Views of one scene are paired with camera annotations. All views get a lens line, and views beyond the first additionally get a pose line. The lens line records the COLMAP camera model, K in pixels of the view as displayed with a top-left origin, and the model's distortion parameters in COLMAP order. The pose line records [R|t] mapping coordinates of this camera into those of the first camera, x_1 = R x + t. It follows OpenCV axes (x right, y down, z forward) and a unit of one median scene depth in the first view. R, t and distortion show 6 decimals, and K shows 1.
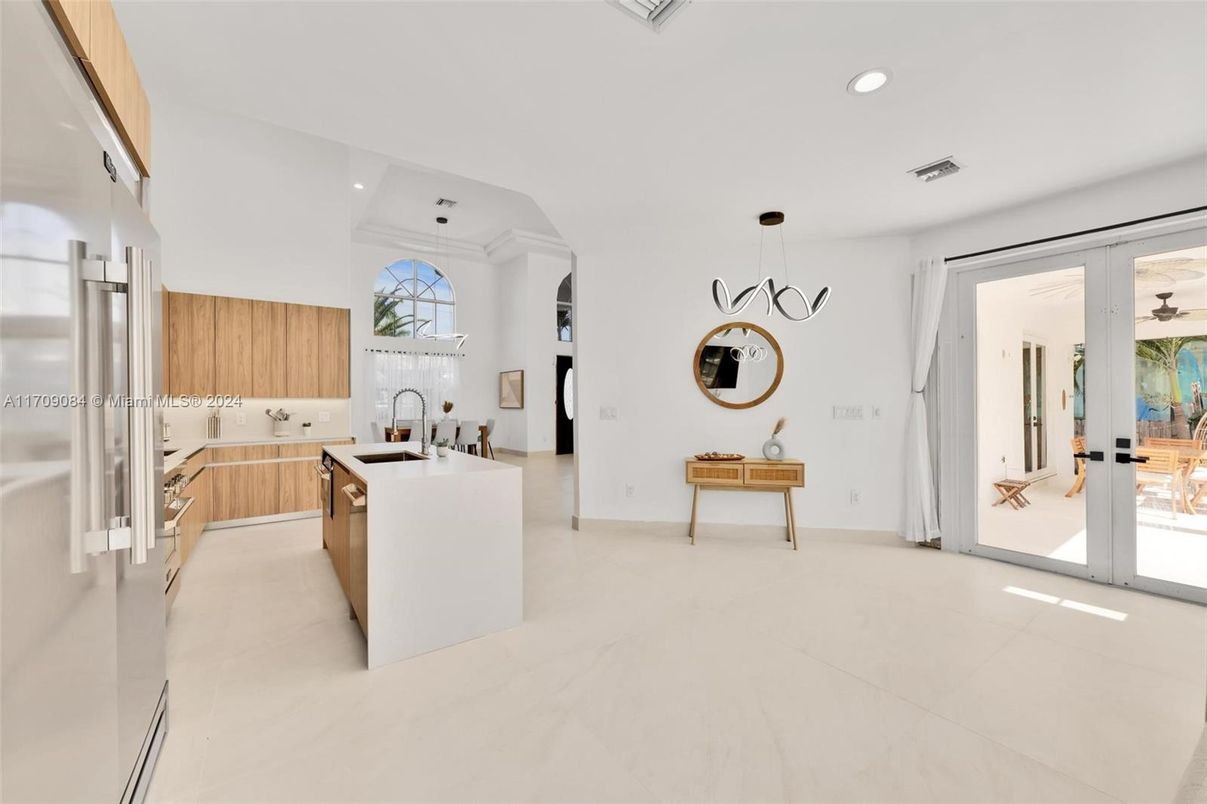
lens RADIAL K [[472.9, 0, 600.4], [0, 472.9, 401.8], [0, 0, 1]] dist [-0.001634, 0.000780]
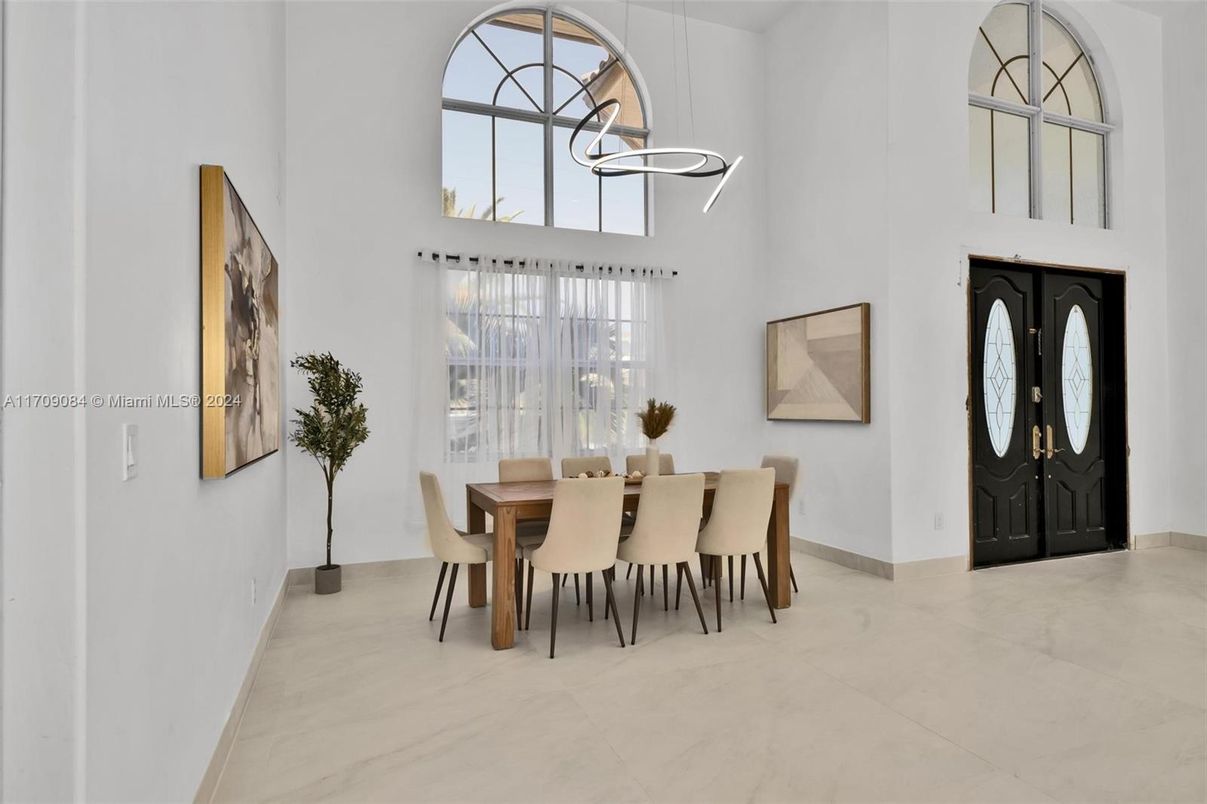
lens RADIAL K [[587.5, 0, 605.1], [0, 587.5, 405.1], [0, 0, 1]] dist [0.001654, -0.000937]
pose [[0.975091, -0.004452, -0.221761, -0.249862], [0.002587, 0.999959, -0.008703, 0.004898], [0.221791, 0.007912, 0.975062, 0.570153]]
